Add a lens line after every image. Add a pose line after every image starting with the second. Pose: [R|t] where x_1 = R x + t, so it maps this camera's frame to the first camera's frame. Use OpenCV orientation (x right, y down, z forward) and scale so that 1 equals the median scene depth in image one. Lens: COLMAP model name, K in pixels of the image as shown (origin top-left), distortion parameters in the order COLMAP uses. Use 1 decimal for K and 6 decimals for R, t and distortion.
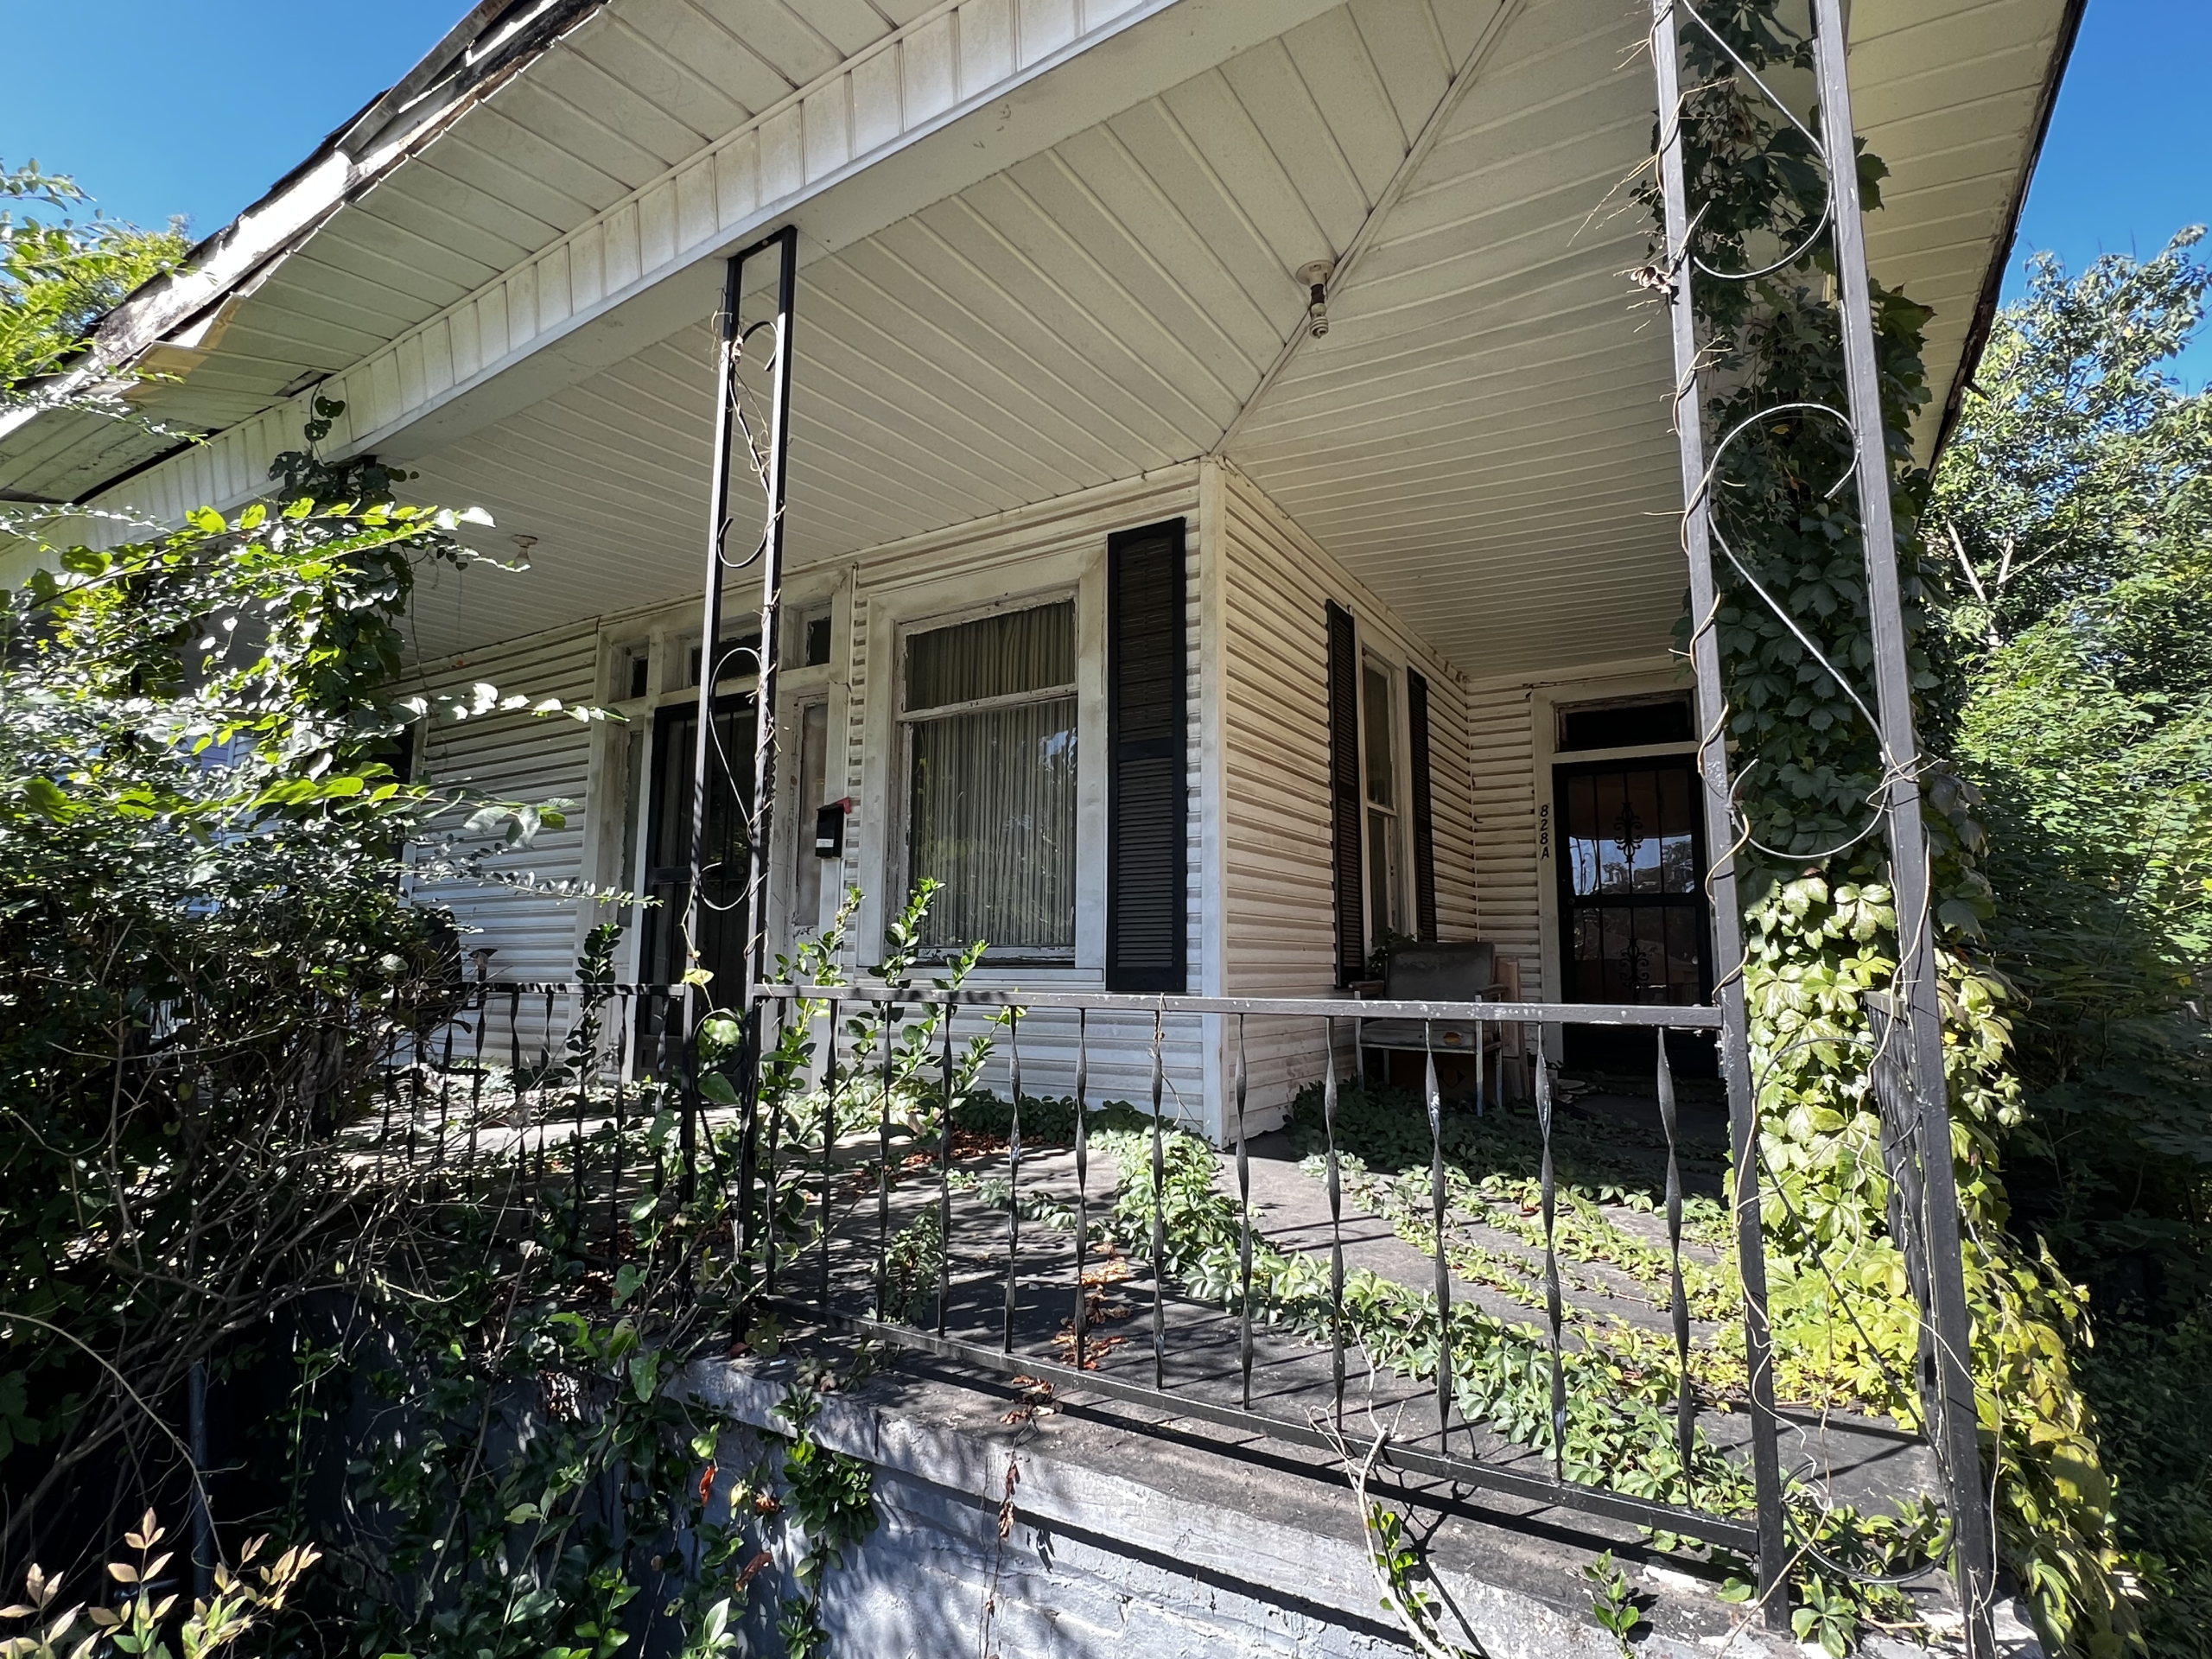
lens RADIAL K [[1107.5, 0, 1100.1], [0, 1107.5, 831.9], [0, 0, 1]] dist [0.000378, -0.001597]
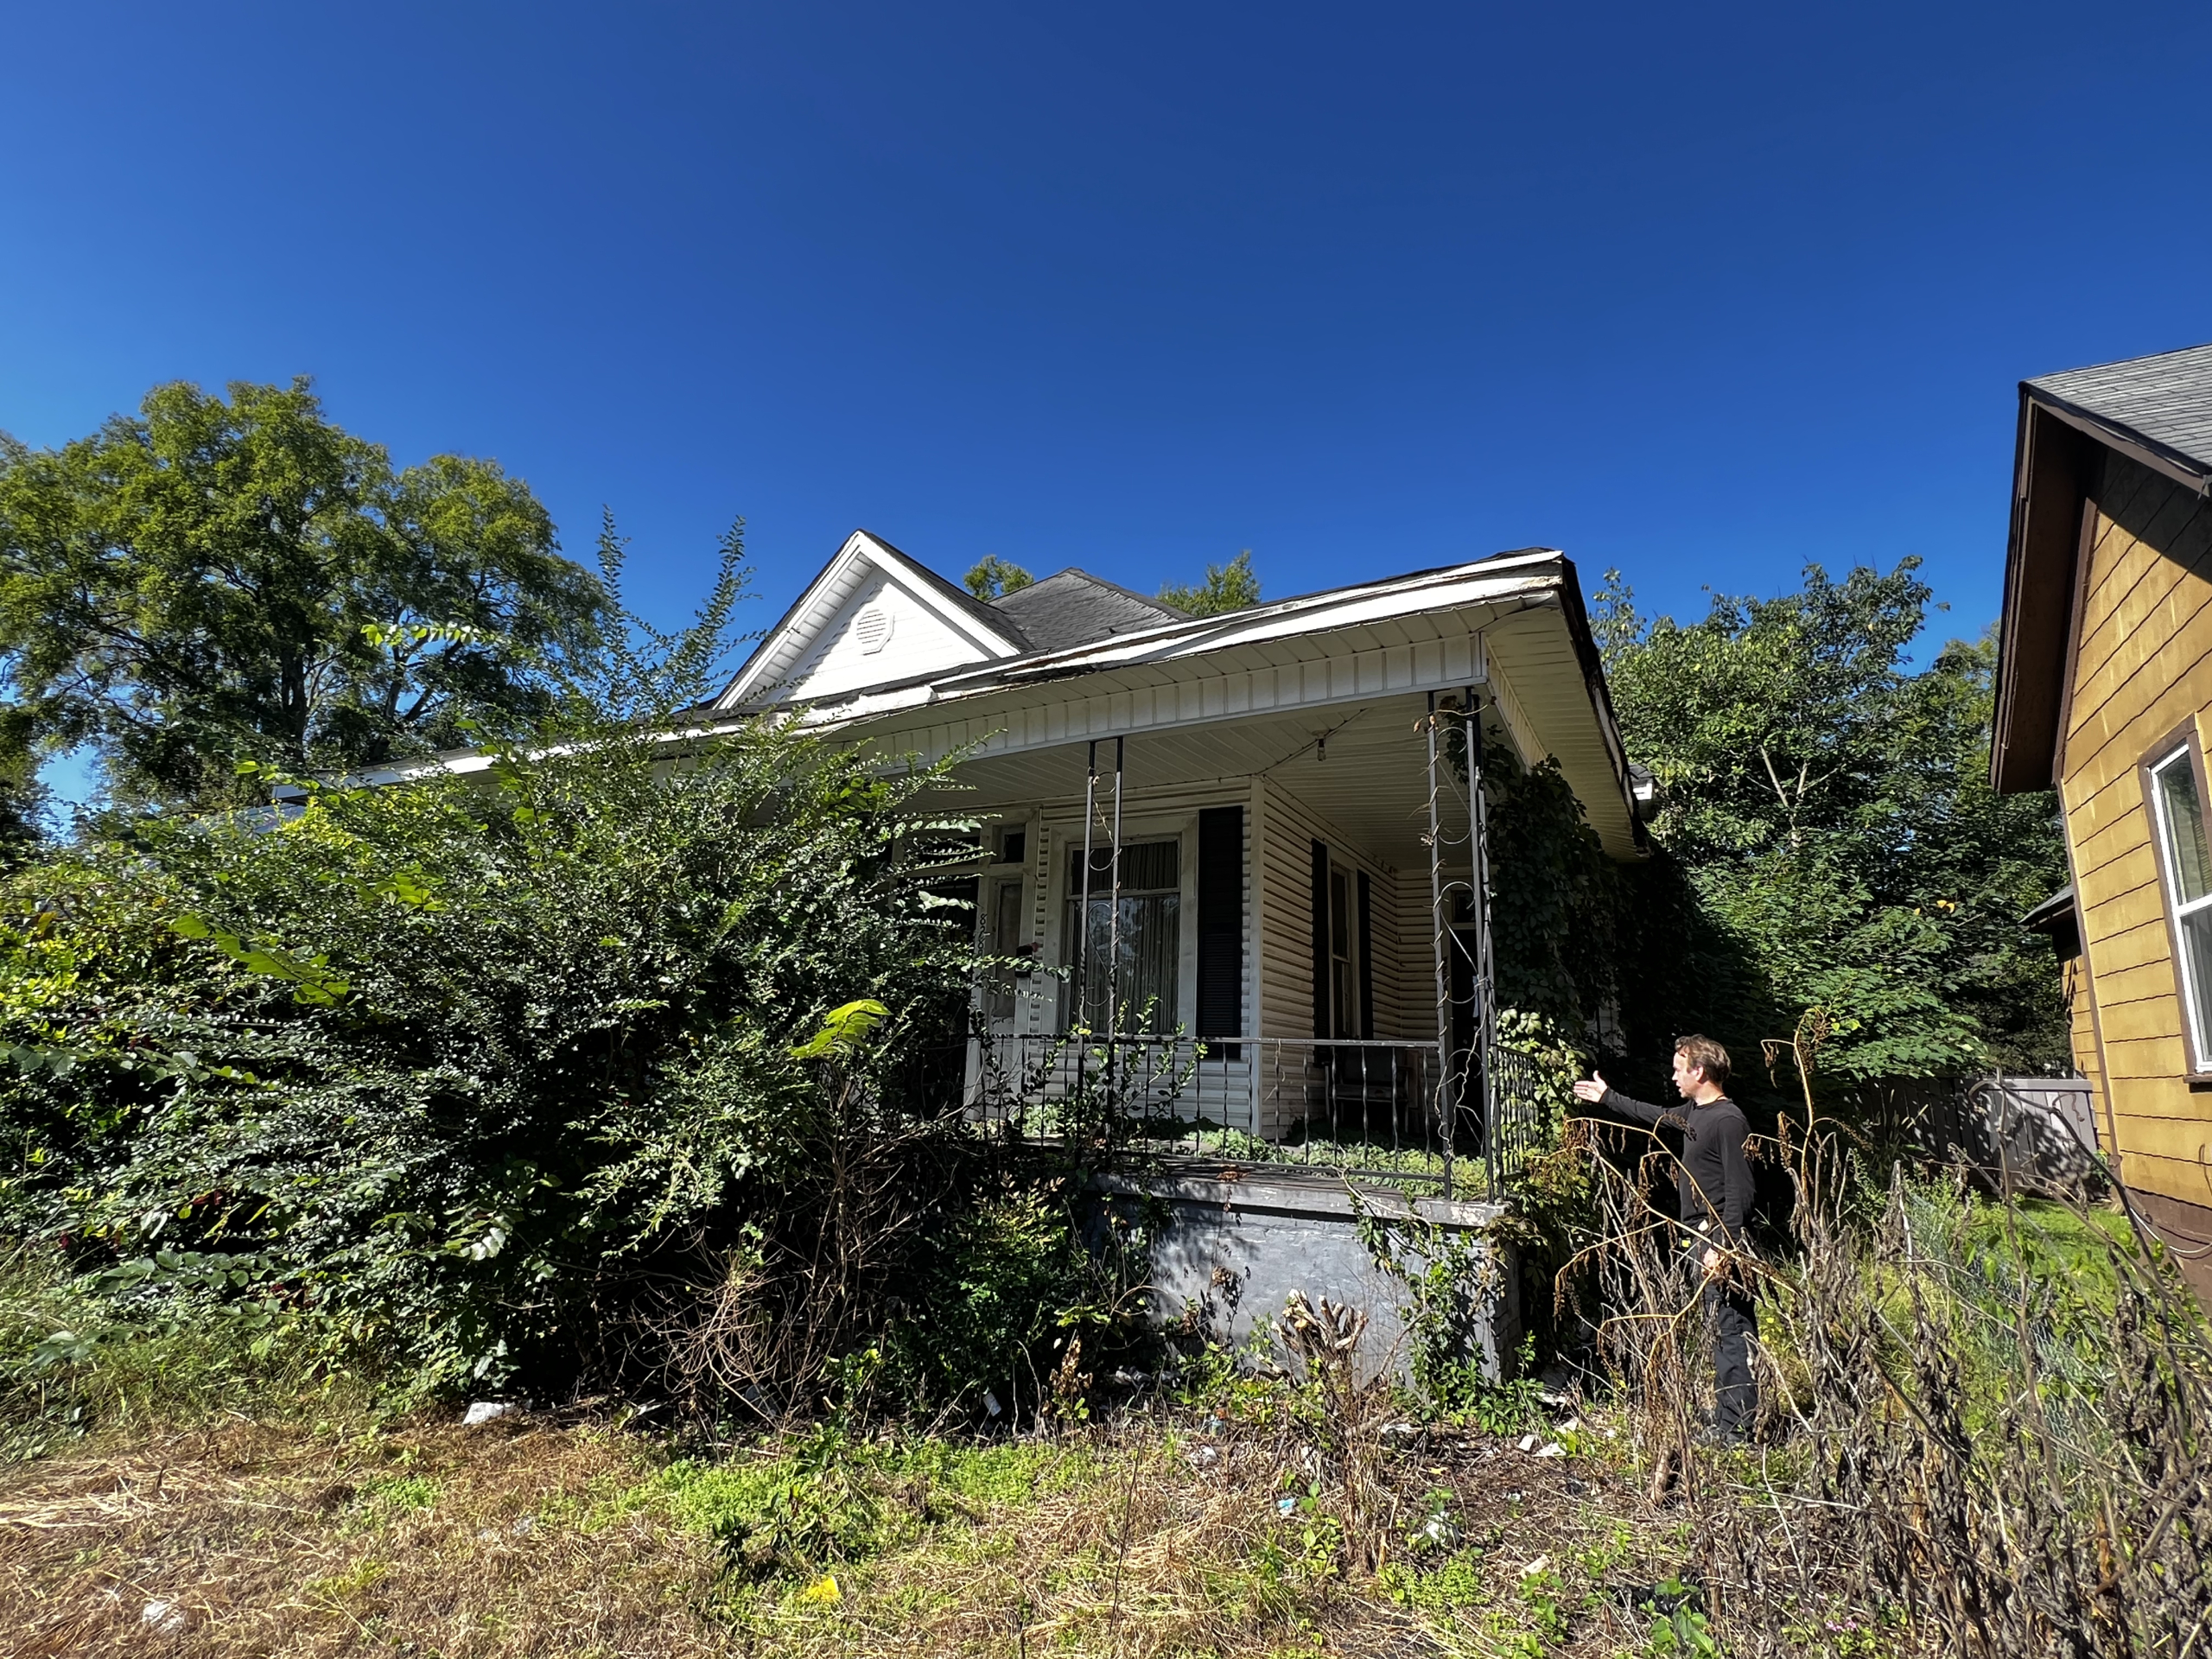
lens RADIAL K [[1107.5, 0, 1094.5], [0, 1107.5, 824.9], [0, 0, 1]] dist [0.000378, -0.001597]
pose [[0.998396, 0.042965, 0.036880, -0.246049], [-0.038815, 0.993536, -0.106675, -0.039700], [-0.041225, 0.105073, 0.993610, -0.873923]]
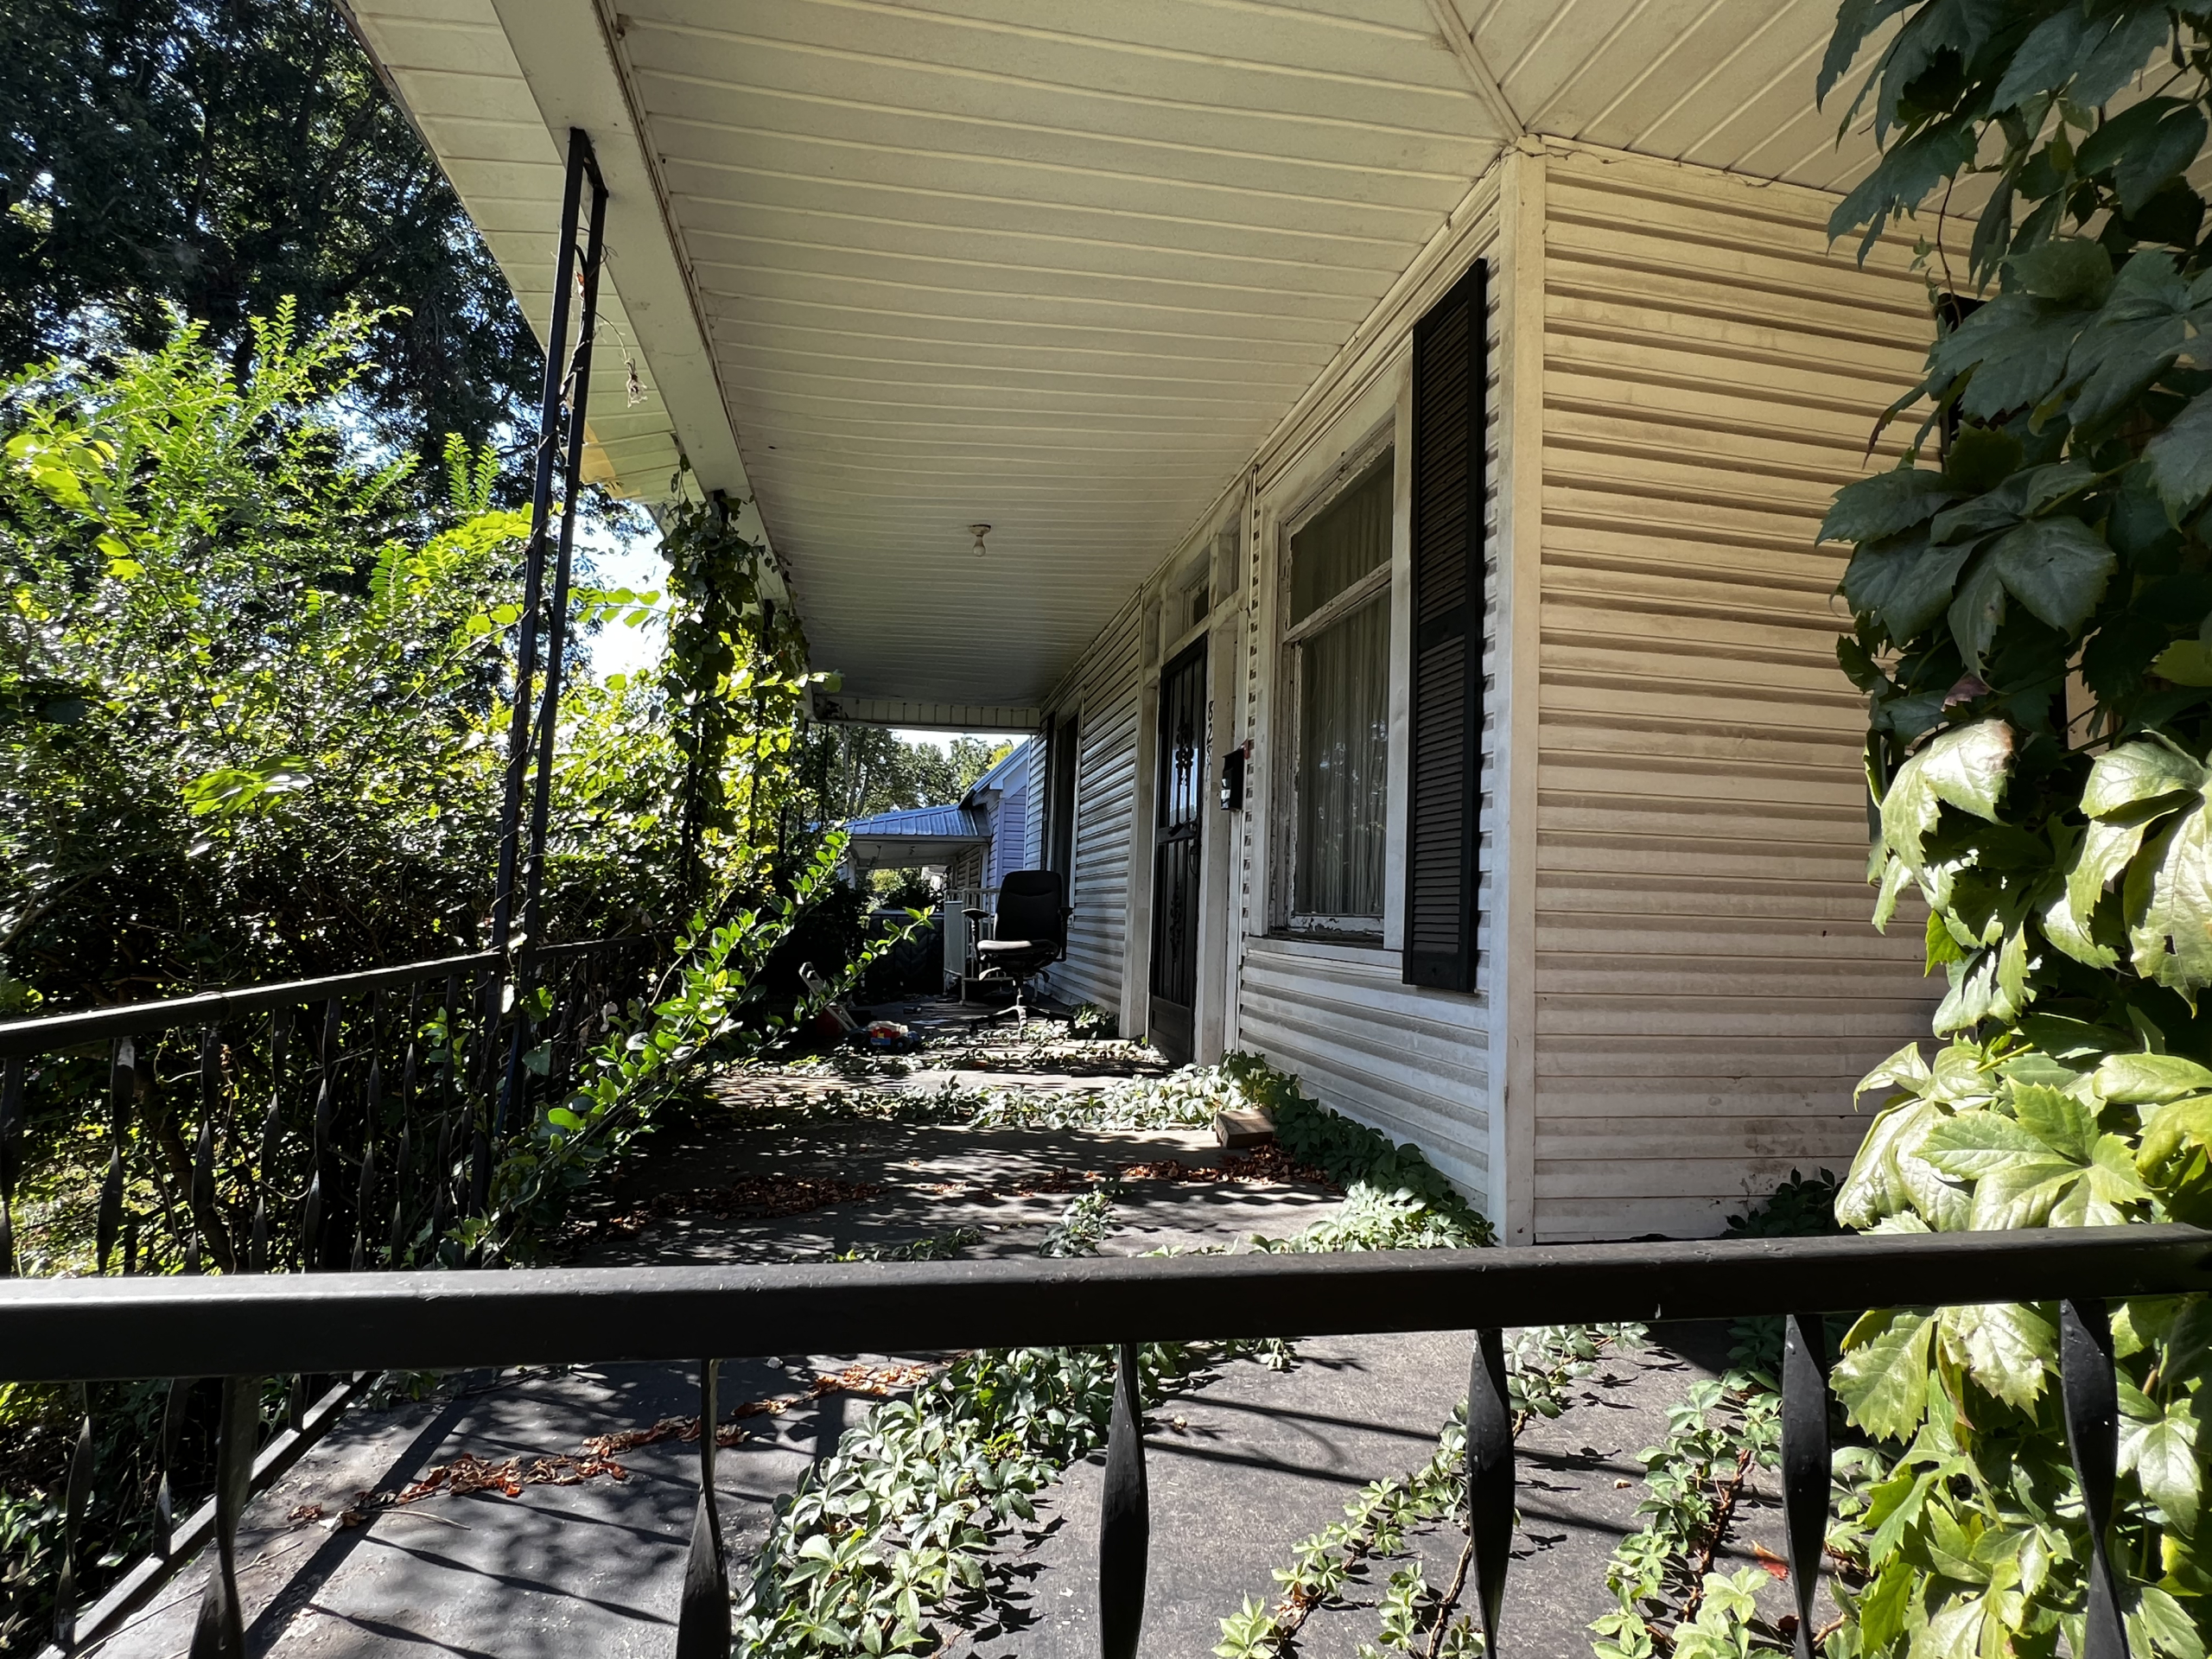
lens RADIAL K [[1107.5, 0, 1099.4], [0, 1107.5, 824.8], [0, 0, 1]] dist [0.000378, -0.001597]
pose [[0.680148, -0.037117, -0.732135, 0.383613], [0.058320, 0.998292, 0.003569, 0.029912], [0.730752, -0.045125, 0.681150, 0.383021]]
